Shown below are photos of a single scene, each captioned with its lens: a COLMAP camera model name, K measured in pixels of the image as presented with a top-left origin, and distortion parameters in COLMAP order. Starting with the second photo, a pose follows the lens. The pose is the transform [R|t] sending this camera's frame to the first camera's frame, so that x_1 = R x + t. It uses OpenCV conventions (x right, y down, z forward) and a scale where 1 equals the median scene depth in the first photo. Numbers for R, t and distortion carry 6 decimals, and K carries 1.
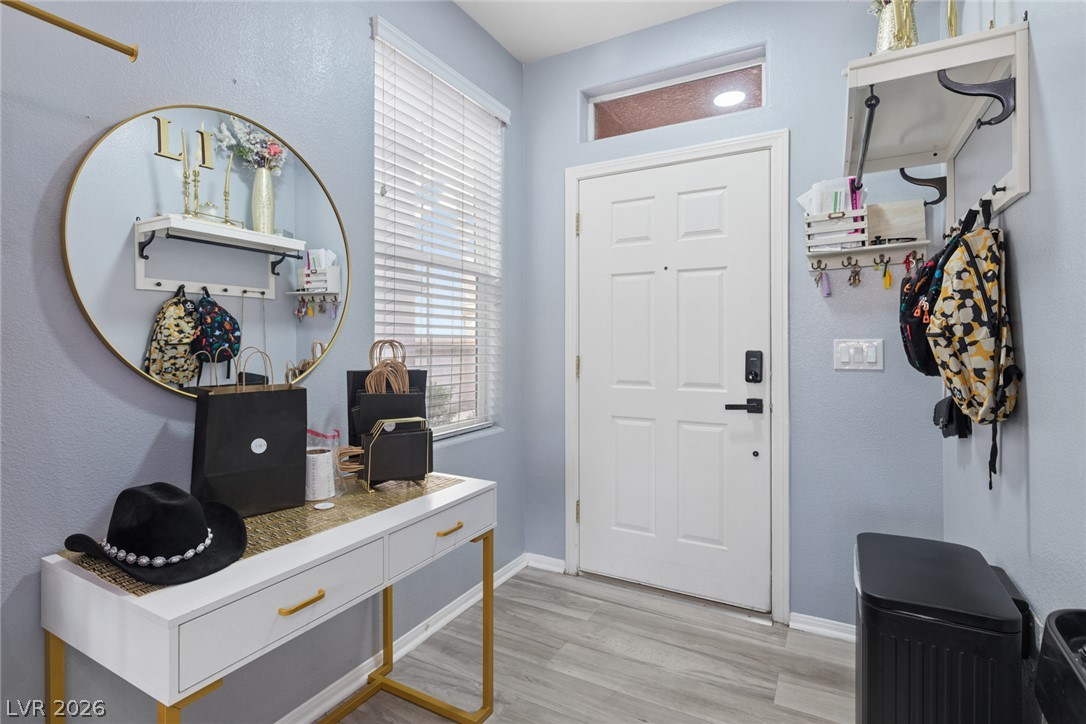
lens RADIAL K [[529.9, 0, 540.4], [0, 529.9, 341.1], [0, 0, 1]] dist [-0.001428, -0.000310]
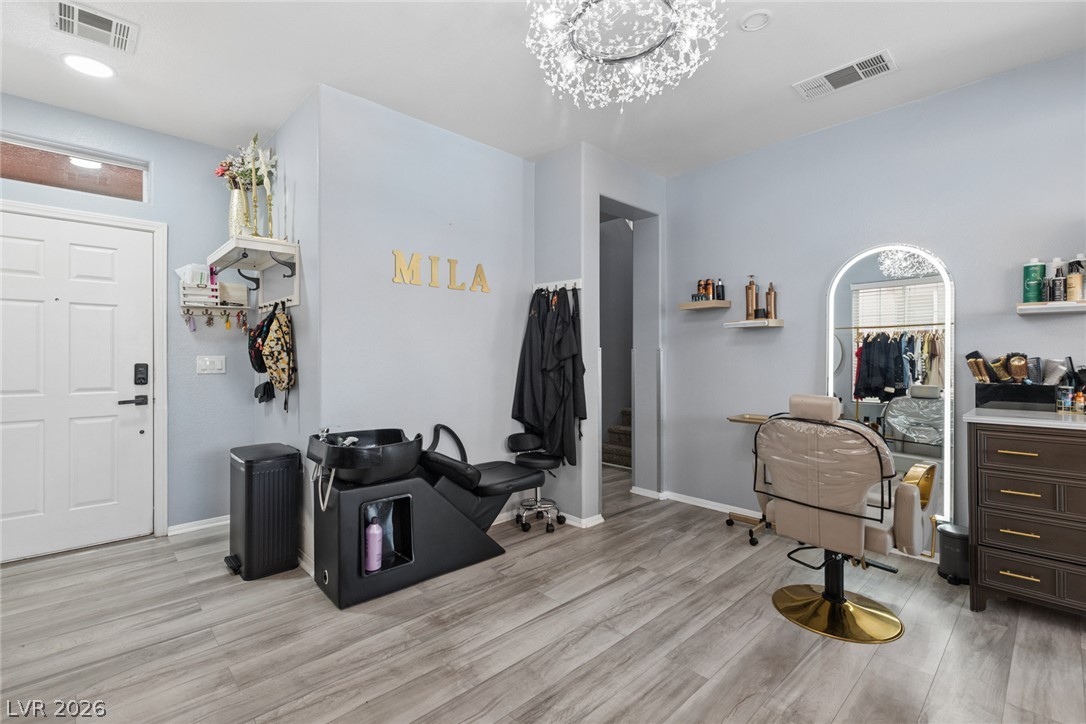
lens RADIAL K [[488.3, 0, 545.8], [0, 488.3, 360.3], [0, 0, 1]] dist [0.000750, -0.000328]
pose [[0.290698, -0.003921, 0.956807, -0.935721], [-0.002947, 0.999983, 0.004994, -0.002640], [-0.956810, -0.004272, 0.290682, -0.799685]]
